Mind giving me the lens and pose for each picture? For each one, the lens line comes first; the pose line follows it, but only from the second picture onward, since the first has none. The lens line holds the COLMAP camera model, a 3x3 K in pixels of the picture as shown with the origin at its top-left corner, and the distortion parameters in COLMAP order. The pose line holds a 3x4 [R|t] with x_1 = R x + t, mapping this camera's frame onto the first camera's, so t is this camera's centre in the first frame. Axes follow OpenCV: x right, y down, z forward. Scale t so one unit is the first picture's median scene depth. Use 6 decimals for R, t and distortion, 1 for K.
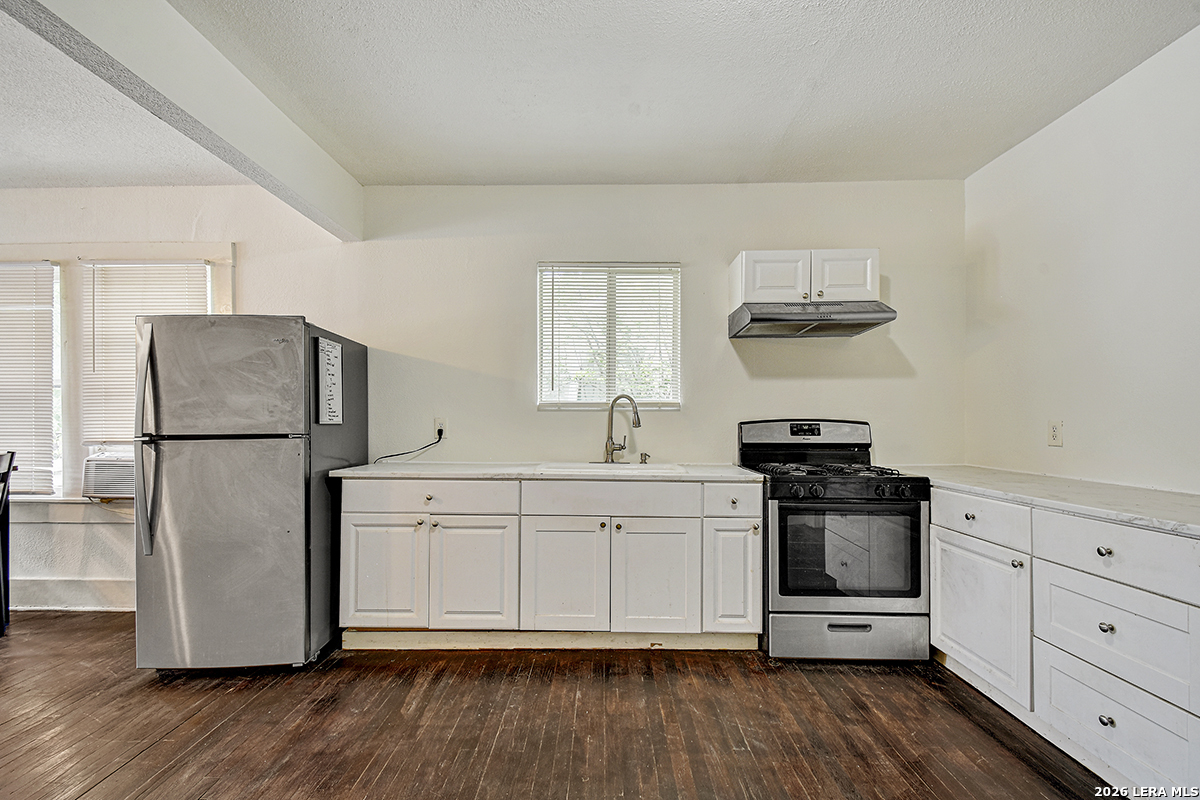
lens RADIAL K [[536.6, 0, 602.4], [0, 536.6, 415.9], [0, 0, 1]] dist [0.016175, -0.009176]
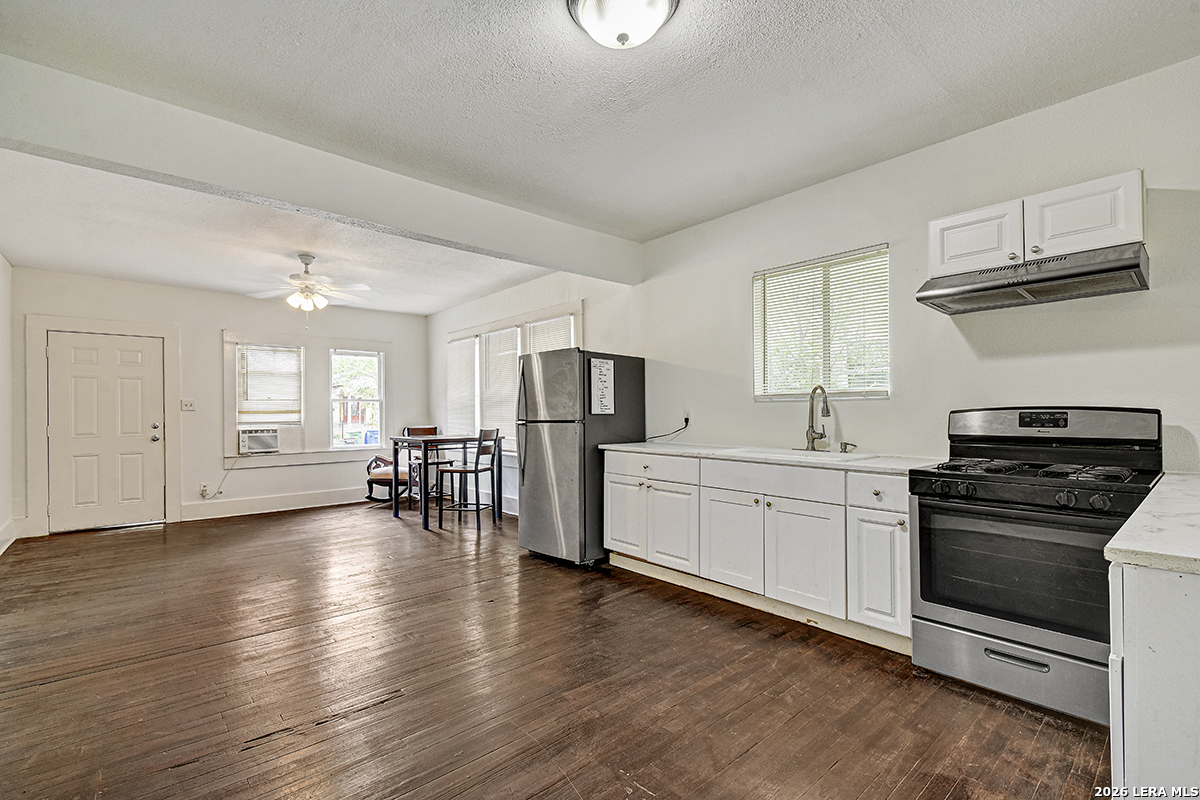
lens RADIAL K [[536.6, 0, 599.1], [0, 536.6, 408.8], [0, 0, 1]] dist [0.016175, -0.009176]
pose [[0.670518, -0.009325, -0.741835, 0.627747], [0.013024, 0.999915, -0.000797, 0.001366], [0.741779, -0.009127, 0.670582, -0.022304]]
